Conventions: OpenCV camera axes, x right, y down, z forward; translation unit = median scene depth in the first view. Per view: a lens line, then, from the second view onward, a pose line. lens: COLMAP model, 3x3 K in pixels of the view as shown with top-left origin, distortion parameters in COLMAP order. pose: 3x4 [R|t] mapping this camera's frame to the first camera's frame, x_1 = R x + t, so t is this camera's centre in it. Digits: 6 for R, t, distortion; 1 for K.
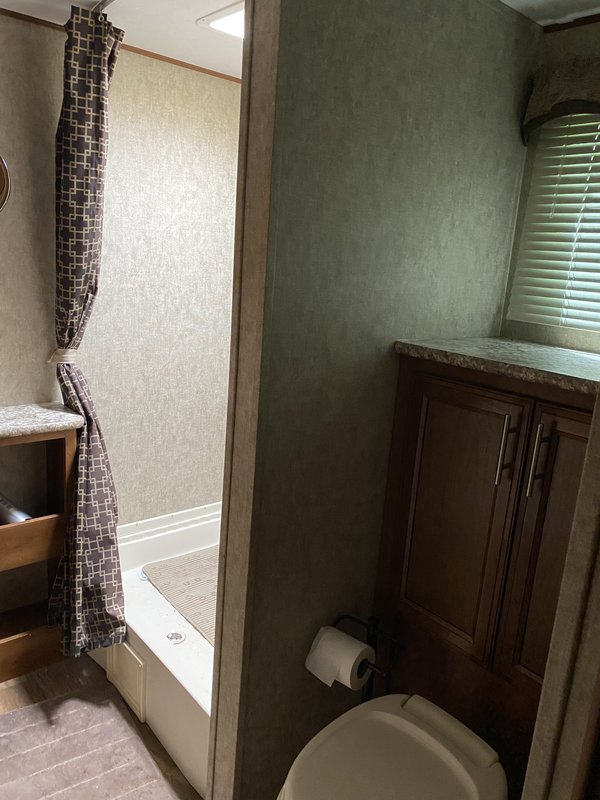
lens RADIAL K [[613.7, 0, 313.4], [0, 613.7, 397.5], [0, 0, 1]] dist [0.016430, -0.005408]
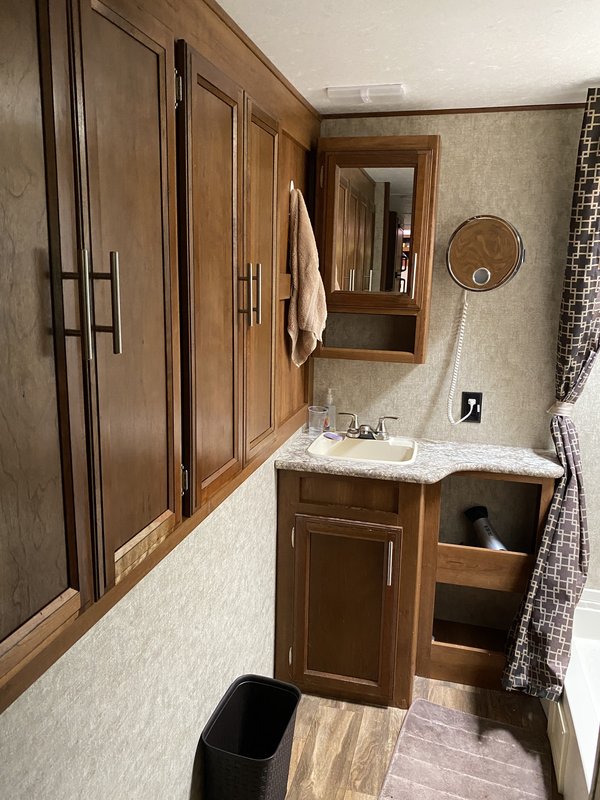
lens RADIAL K [[613.7, 0, 313.4], [0, 613.7, 397.5], [0, 0, 1]] dist [0.016430, -0.005408]
pose [[0.580976, 0.106769, -0.806887, 0.207517], [-0.169883, 0.985431, 0.008075, -0.023676], [0.795994, 0.132385, 0.590650, 0.042194]]
